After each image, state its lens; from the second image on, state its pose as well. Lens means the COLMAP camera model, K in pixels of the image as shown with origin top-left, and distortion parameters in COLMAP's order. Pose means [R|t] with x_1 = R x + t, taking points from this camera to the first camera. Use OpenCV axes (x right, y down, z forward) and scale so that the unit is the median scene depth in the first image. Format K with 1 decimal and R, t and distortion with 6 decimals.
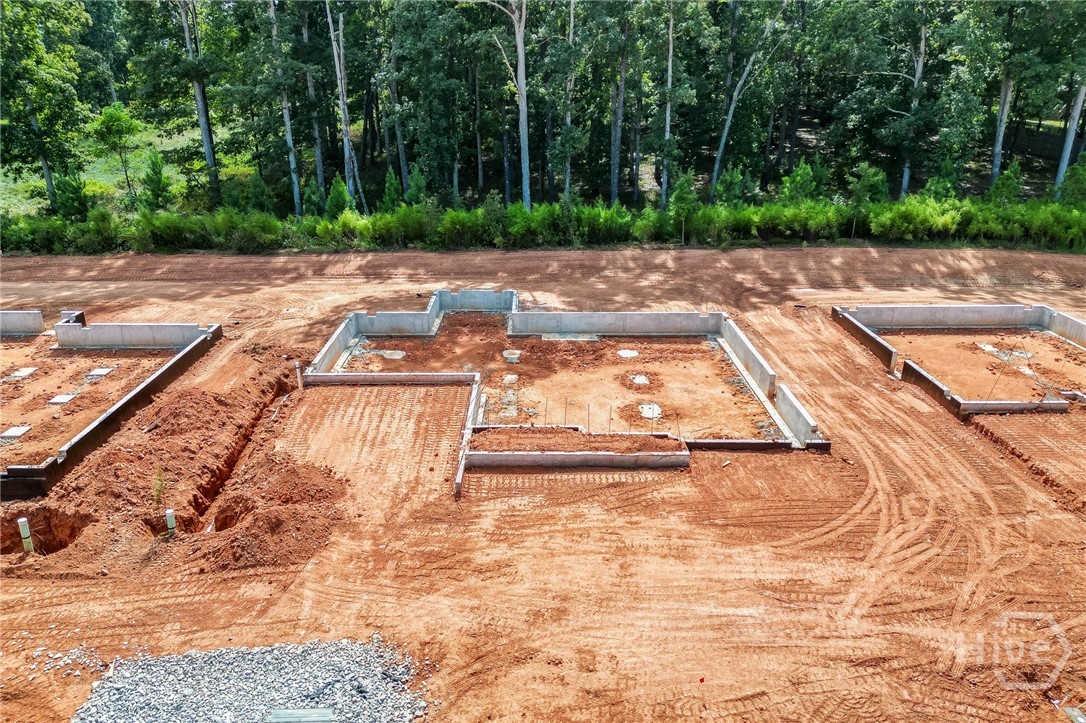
lens RADIAL K [[758.3, 0, 543.0], [0, 758.3, 361.5], [0, 0, 1]] dist [0.089455, -0.087282]
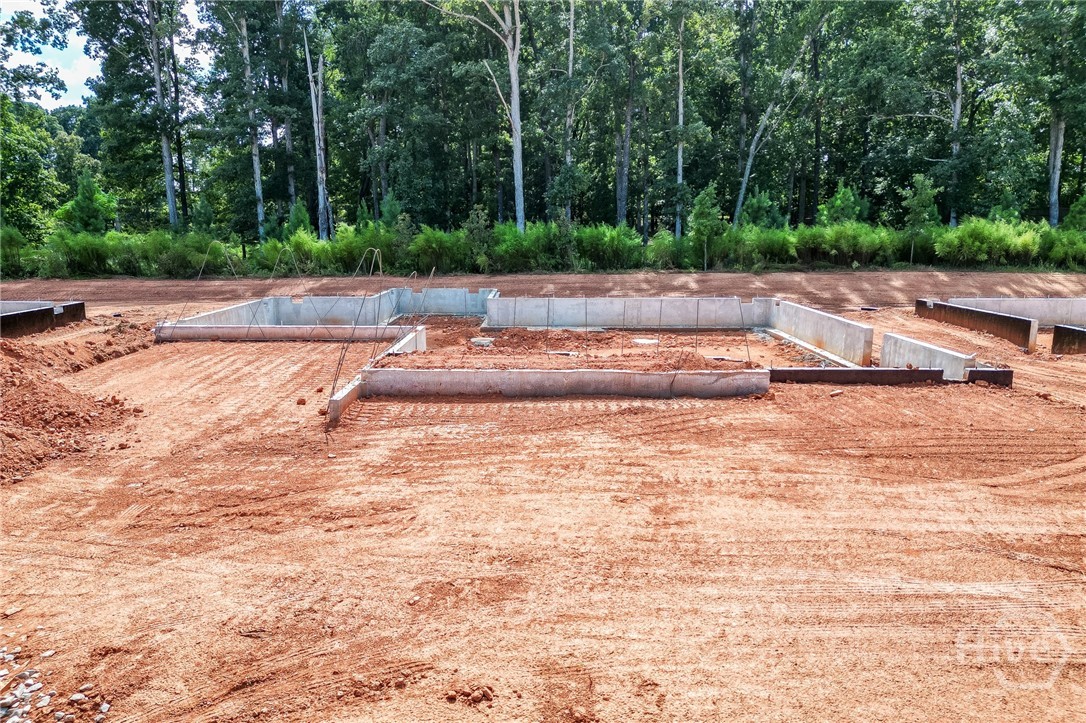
lens RADIAL K [[758.3, 0, 543.0], [0, 758.3, 361.5], [0, 0, 1]] dist [0.089455, -0.087282]
pose [[0.999943, -0.000142, -0.010652, 0.019307], [-0.001847, 0.982465, -0.186437, 0.120146], [0.010492, 0.186446, 0.982409, 0.250129]]
